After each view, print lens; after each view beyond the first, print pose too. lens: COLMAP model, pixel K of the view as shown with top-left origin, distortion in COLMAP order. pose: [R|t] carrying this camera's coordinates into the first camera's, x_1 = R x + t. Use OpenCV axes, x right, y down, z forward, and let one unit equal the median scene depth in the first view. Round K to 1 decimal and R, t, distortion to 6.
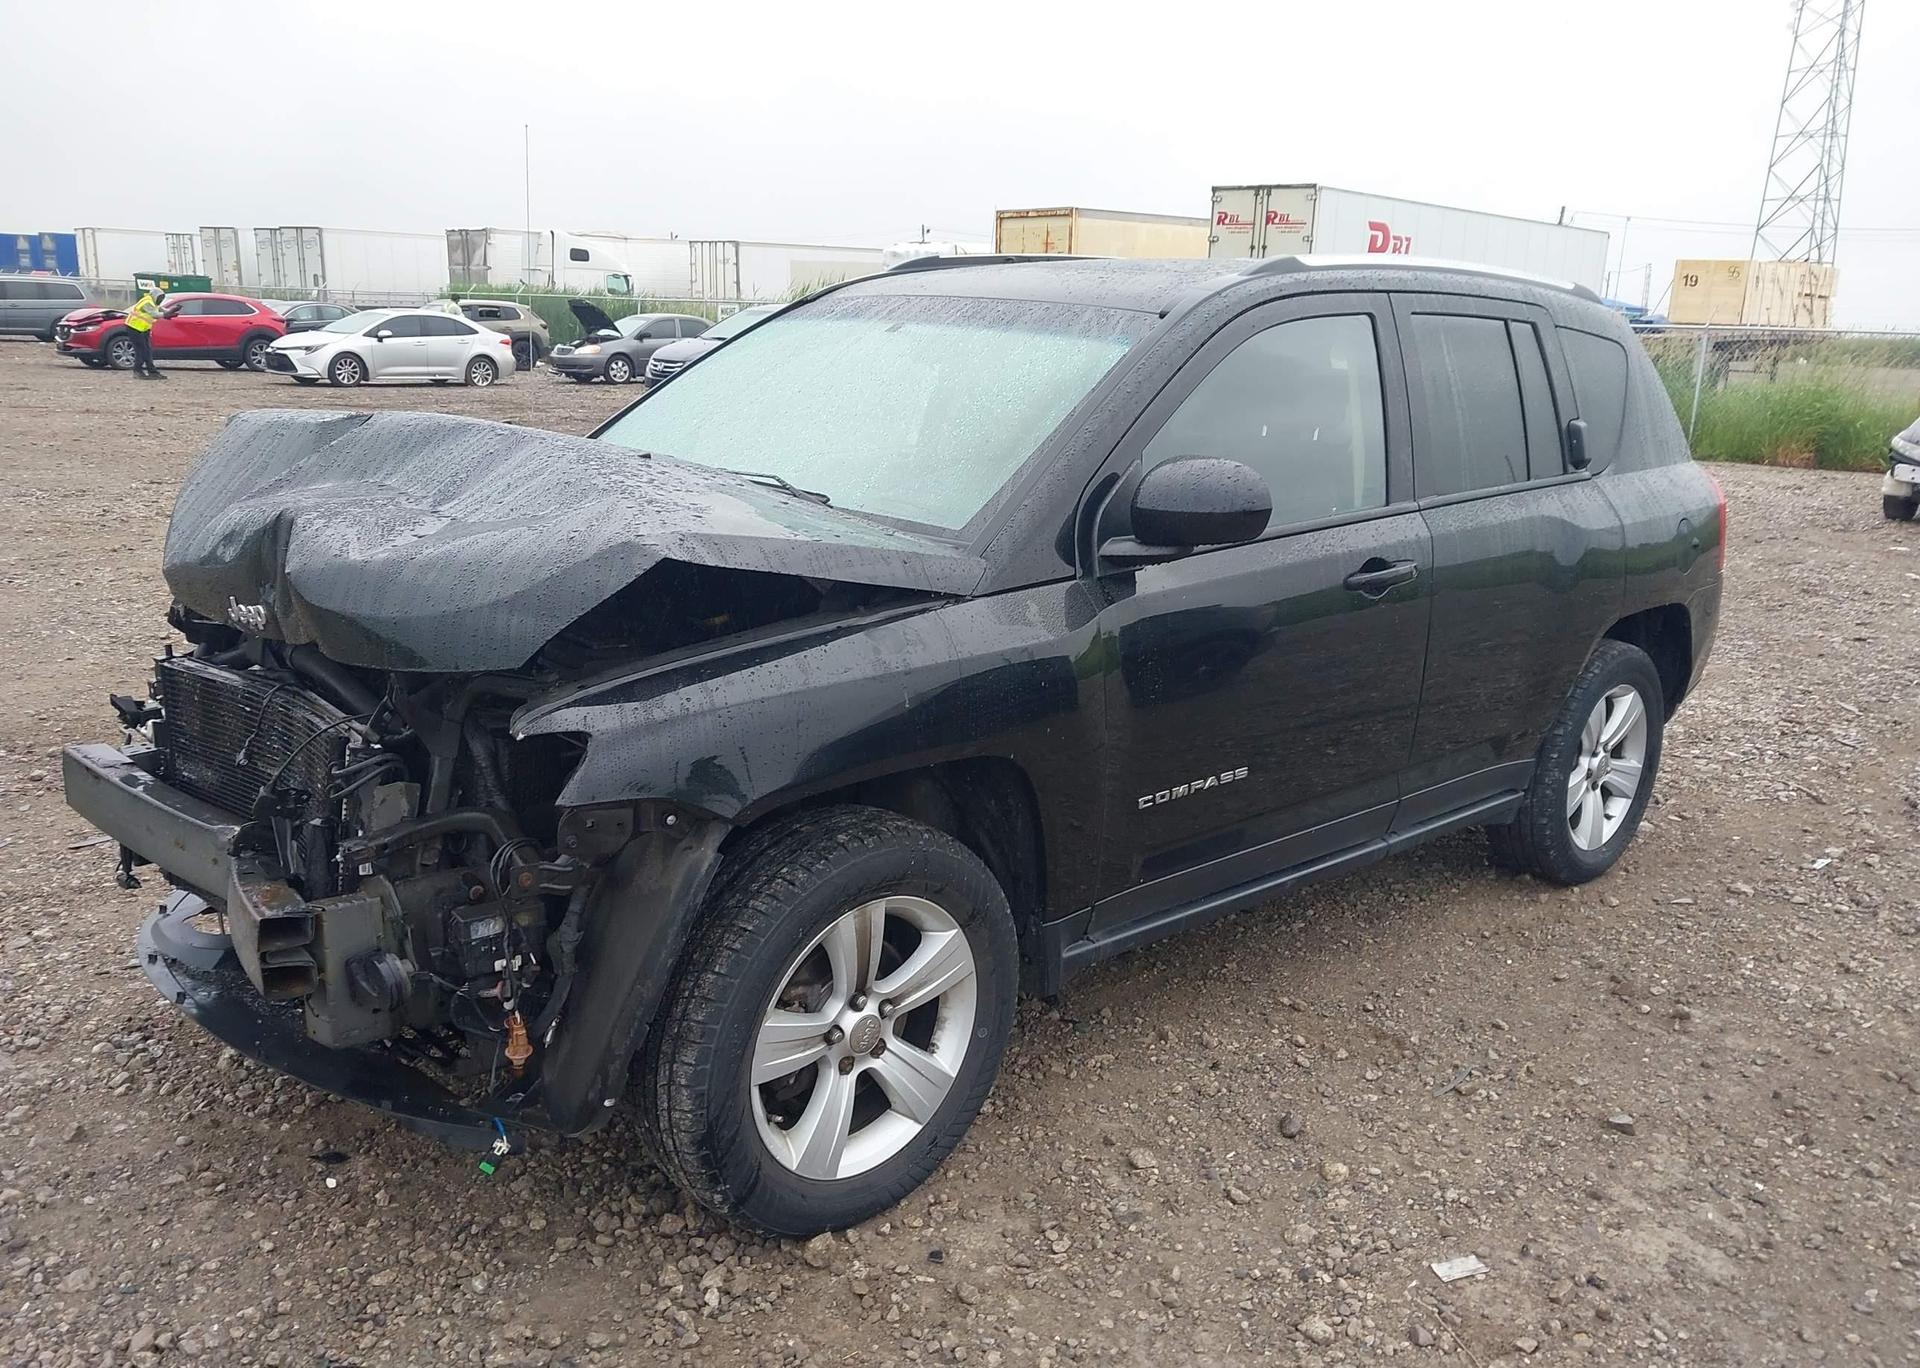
lens RADIAL K [[1522.0, 0, 954.3], [0, 1522.0, 684.0], [0, 0, 1]] dist [0.044548, -0.064804]
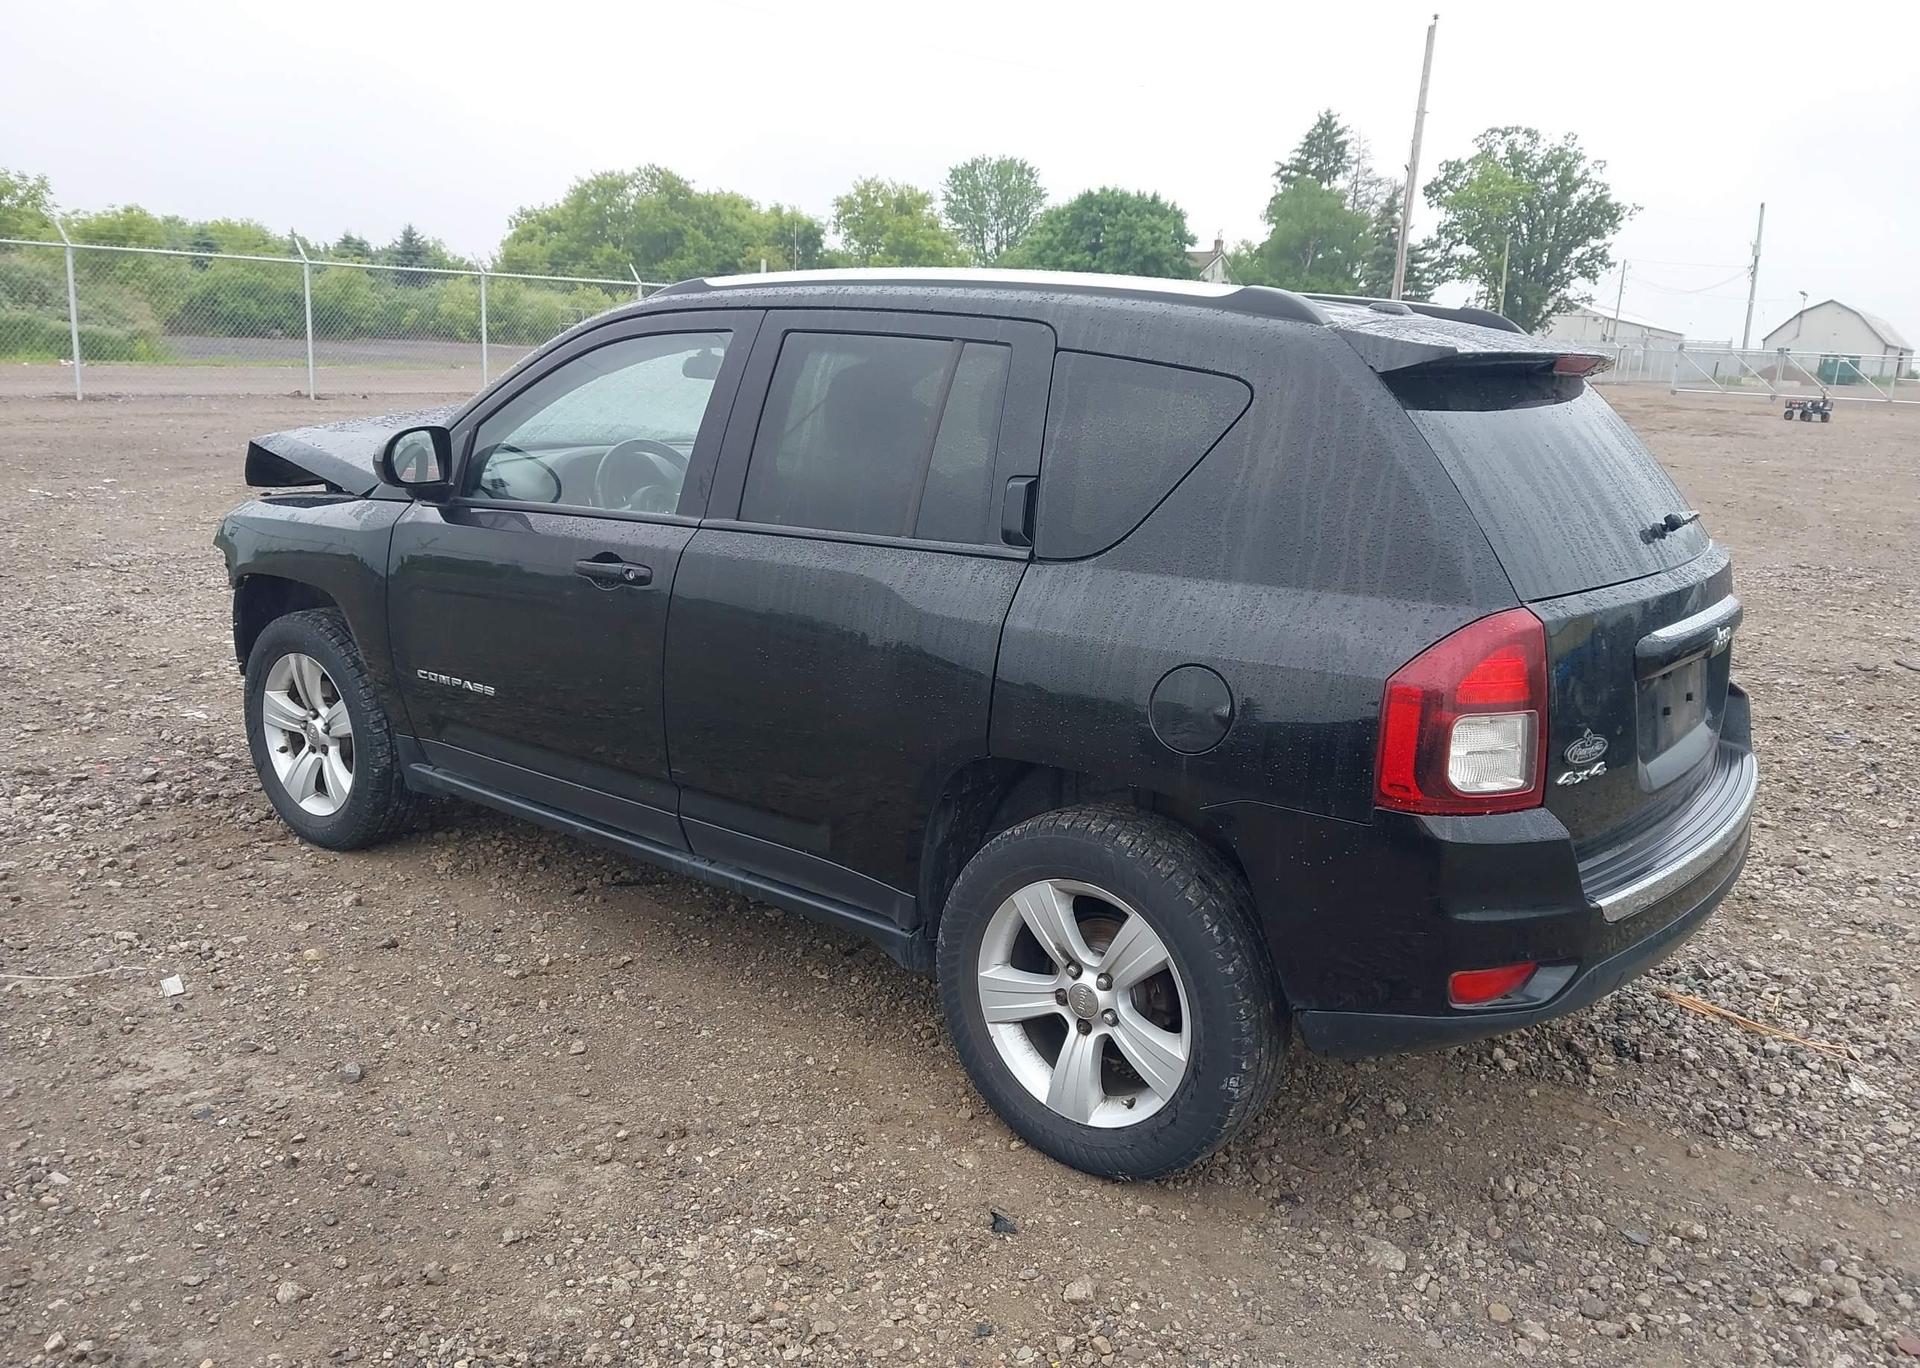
lens RADIAL K [[1513.6, 0, 967.7], [0, 1513.6, 687.0], [0, 0, 1]] dist [0.026614, -0.034152]
pose [[0.174962, 0.194709, -0.965130, 1.559435], [-0.262503, 0.953993, 0.144875, -0.243936], [0.948936, 0.228002, 0.218024, 1.177377]]
